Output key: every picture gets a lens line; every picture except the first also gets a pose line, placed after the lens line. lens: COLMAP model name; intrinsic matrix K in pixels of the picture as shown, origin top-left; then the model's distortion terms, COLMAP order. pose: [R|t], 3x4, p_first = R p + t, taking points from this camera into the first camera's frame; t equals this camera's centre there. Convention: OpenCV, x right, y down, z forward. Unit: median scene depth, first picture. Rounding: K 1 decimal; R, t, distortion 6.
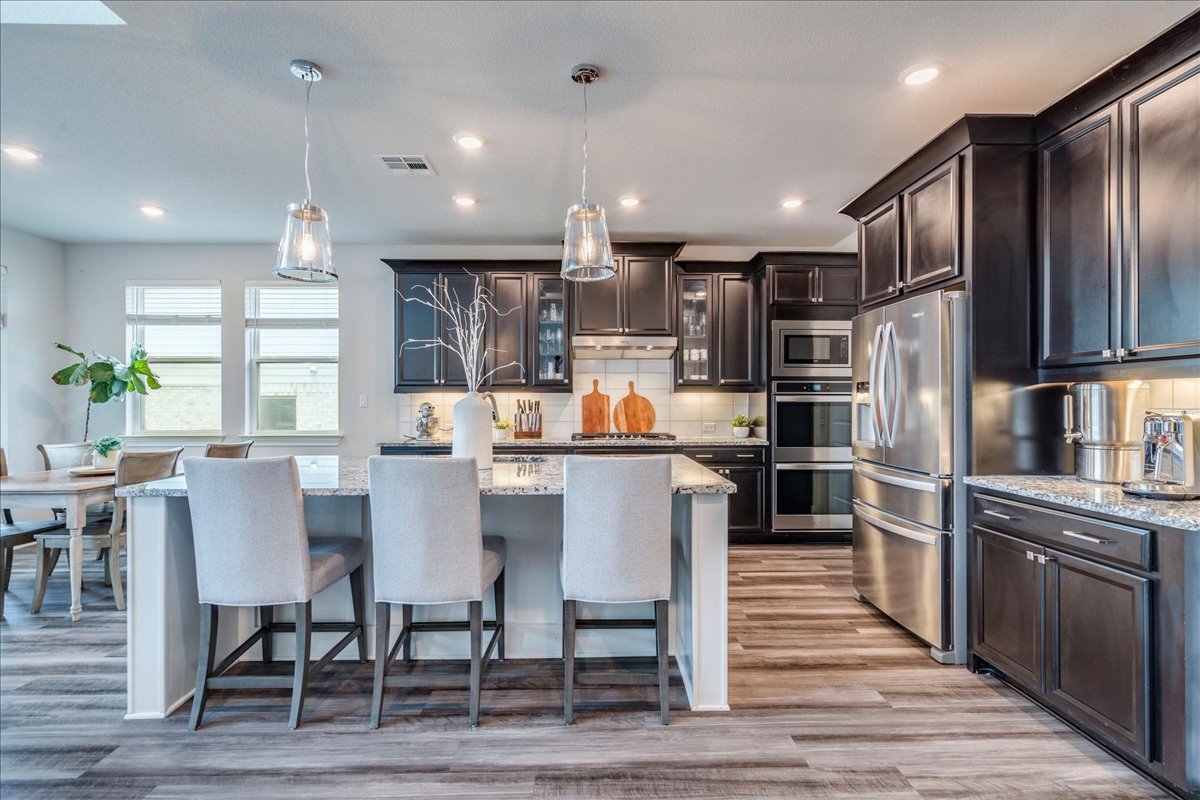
lens RADIAL K [[561.3, 0, 602.2], [0, 561.3, 401.2], [0, 0, 1]] dist [-0.003383, -0.000204]
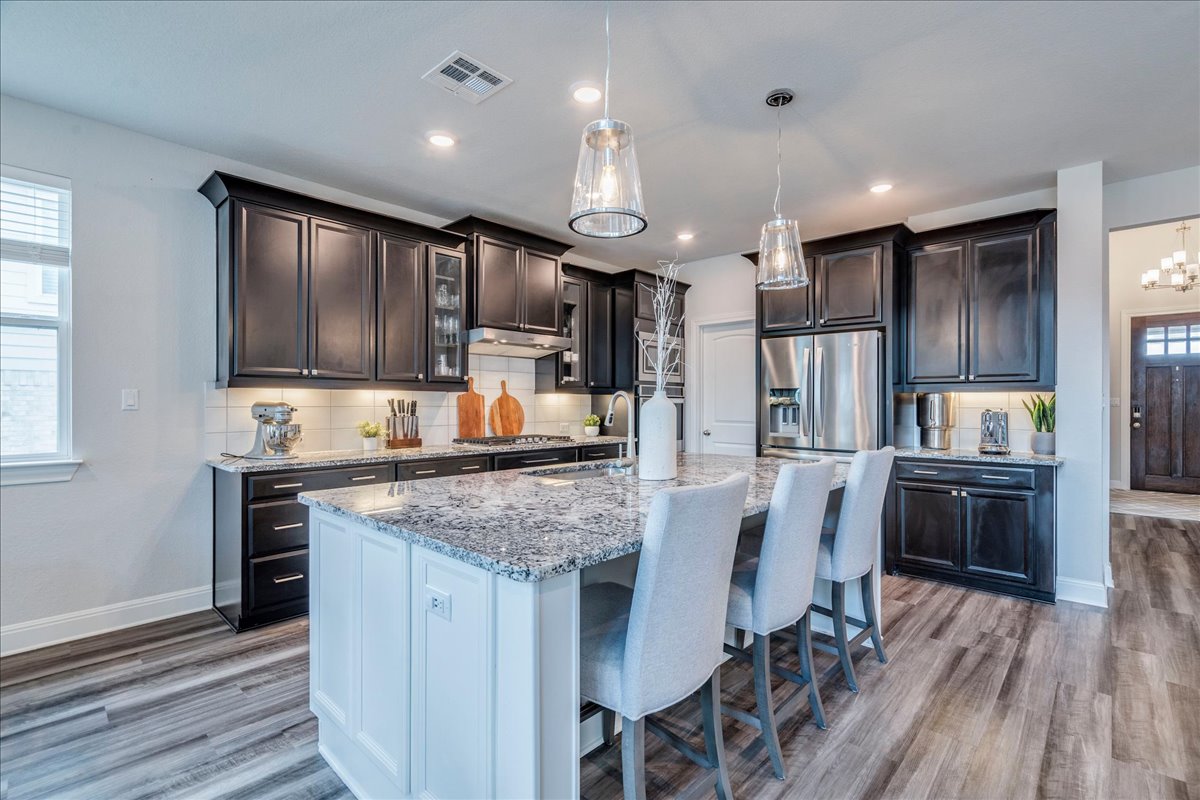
lens RADIAL K [[552.9, 0, 600.0], [0, 552.9, 400.0], [0, 0, 1]] dist [0.001029, 0.000333]
pose [[0.693113, 0.007981, 0.720785, -0.523527], [-0.004126, 0.999966, -0.007105, 0.002800], [-0.720817, 0.001951, 0.693122, 0.260694]]
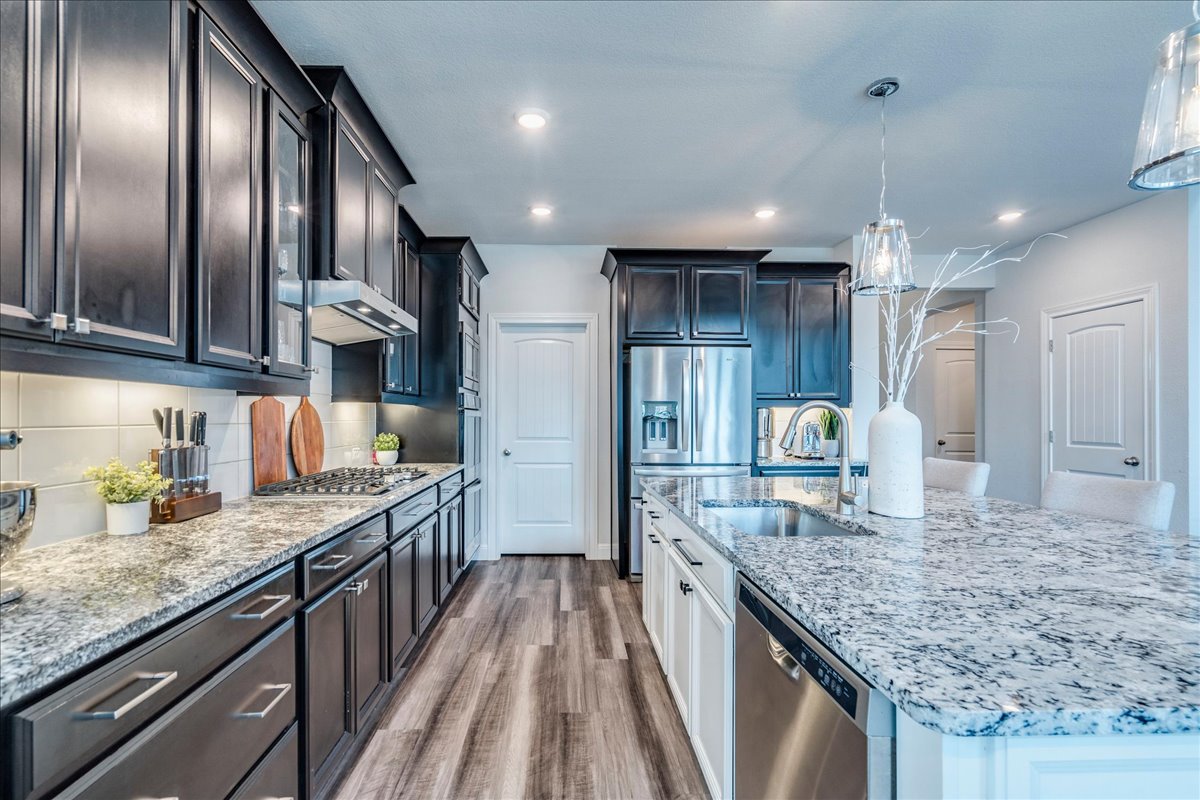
lens RADIAL K [[560.0, 0, 598.7], [0, 560.0, 415.4], [0, 0, 1]] dist [0.000484, 0.000176]
pose [[-0.027195, 0.006296, 0.999610, -0.514290], [0.000013, 0.999980, -0.006298, 0.003413], [-0.999630, -0.000158, -0.027194, 0.771736]]
